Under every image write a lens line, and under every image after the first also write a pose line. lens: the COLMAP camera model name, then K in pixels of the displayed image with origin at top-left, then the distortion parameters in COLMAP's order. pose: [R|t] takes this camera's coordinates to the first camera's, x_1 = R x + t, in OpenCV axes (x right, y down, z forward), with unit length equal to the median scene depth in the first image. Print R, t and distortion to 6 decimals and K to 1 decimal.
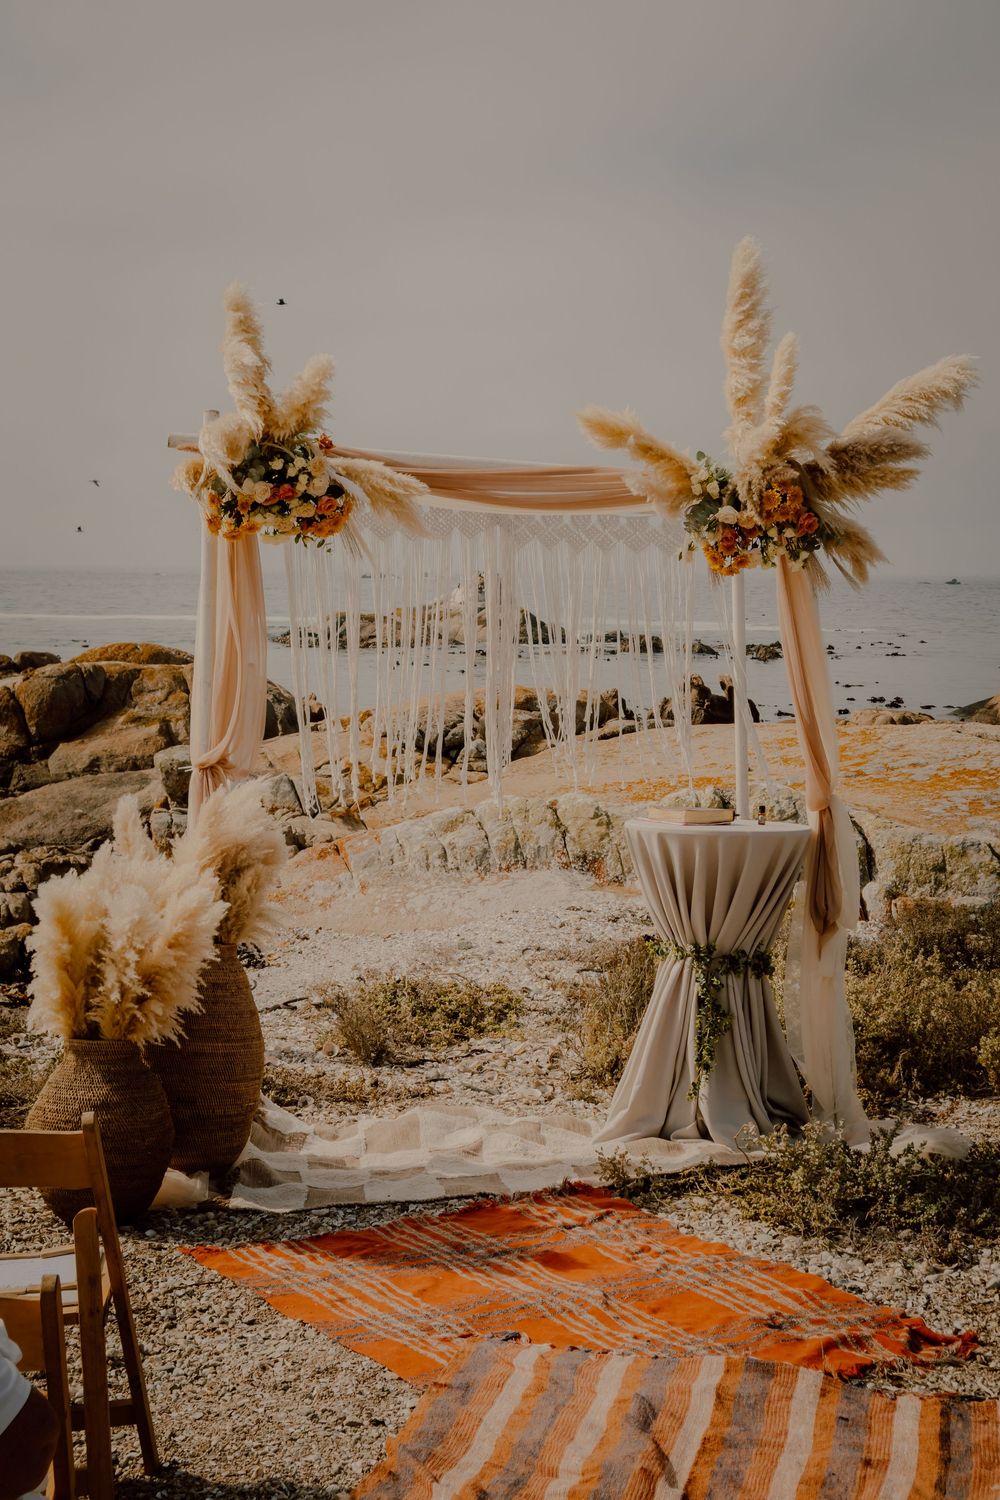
lens RADIAL K [[2184.8, 0, 498.4], [0, 2184.8, 747.6], [0, 0, 1]] dist [0.170654, 0.000000]
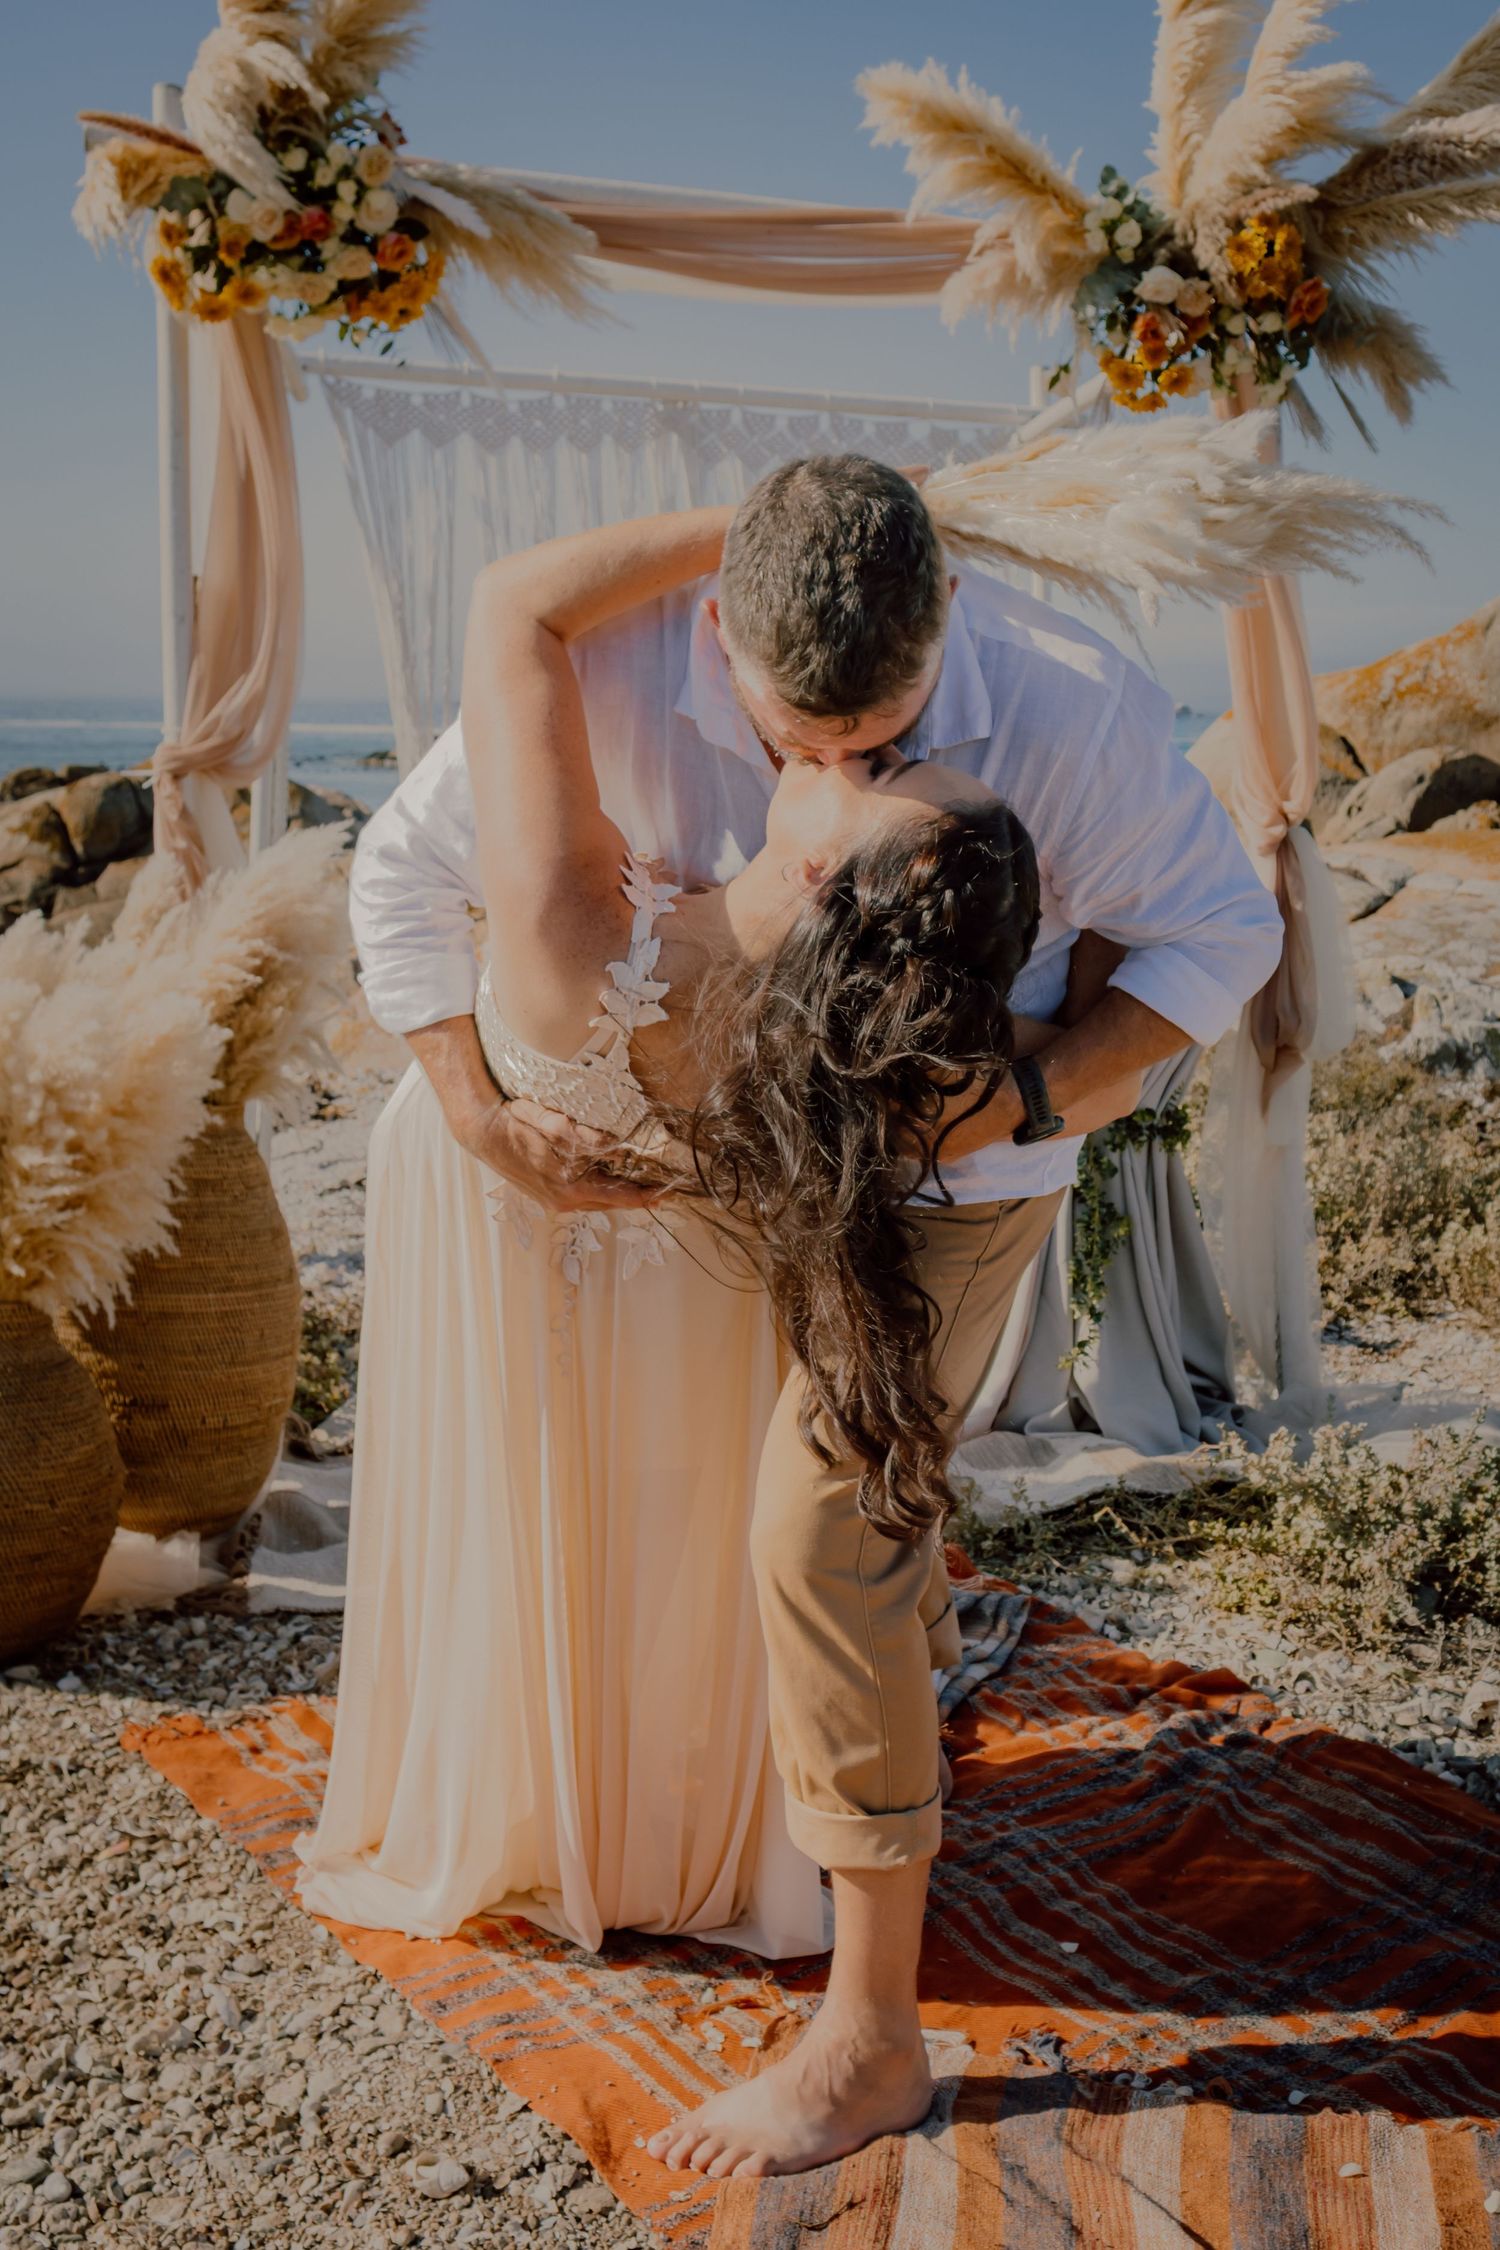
lens RADIAL K [[2334.2, 0, 754.5], [0, 2334.2, 1123.3], [0, 0, 1]] dist [0.063237, 0.000000]
pose [[0.997875, -0.011284, 0.064177, -0.031997], [0.004479, 0.994441, 0.105202, 0.034923], [-0.065007, -0.104691, 0.992378, 0.424418]]
